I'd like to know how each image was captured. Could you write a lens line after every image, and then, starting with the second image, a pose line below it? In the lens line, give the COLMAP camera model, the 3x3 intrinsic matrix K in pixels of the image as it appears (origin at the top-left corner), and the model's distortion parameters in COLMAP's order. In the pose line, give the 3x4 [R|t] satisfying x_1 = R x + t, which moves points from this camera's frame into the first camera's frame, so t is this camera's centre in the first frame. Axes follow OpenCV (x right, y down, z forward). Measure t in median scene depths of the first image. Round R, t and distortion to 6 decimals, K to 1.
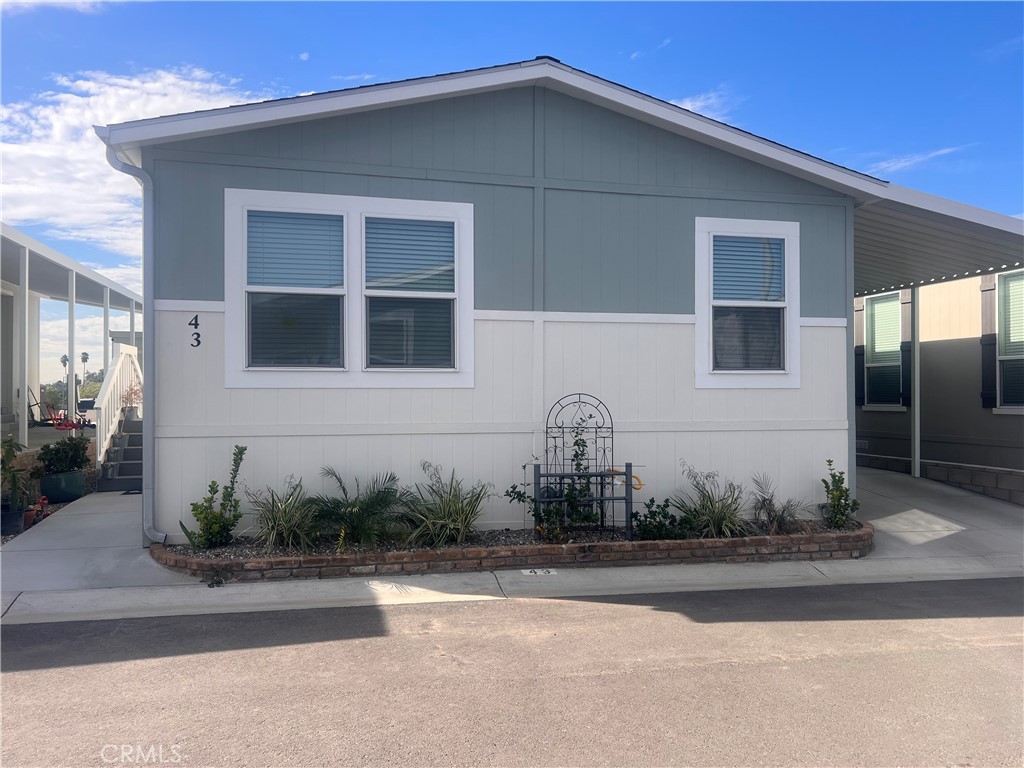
lens RADIAL K [[764.6, 0, 512.0], [0, 764.6, 384.0], [0, 0, 1]] dist [0.067704, -0.063825]
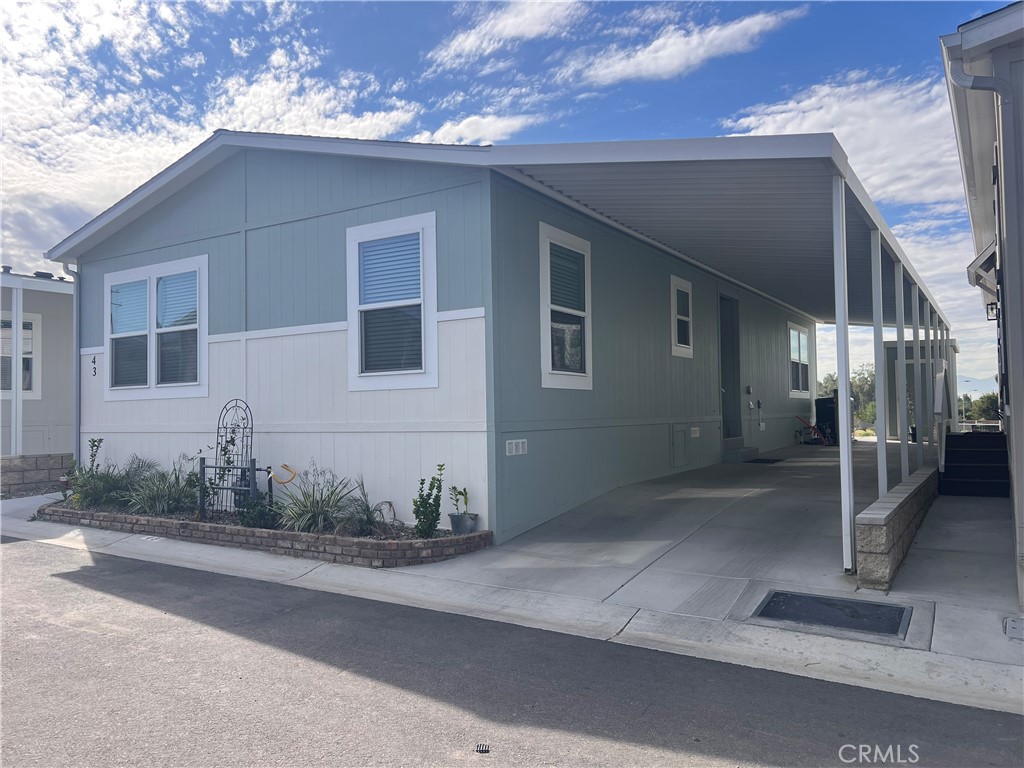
lens RADIAL K [[764.6, 0, 512.0], [0, 764.6, 384.0], [0, 0, 1]] dist [0.067704, -0.063825]
pose [[0.692428, -0.037535, -0.720510, 1.235971], [0.025709, 0.999295, -0.027351, 0.032142], [0.721029, 0.000416, 0.692905, 0.471730]]
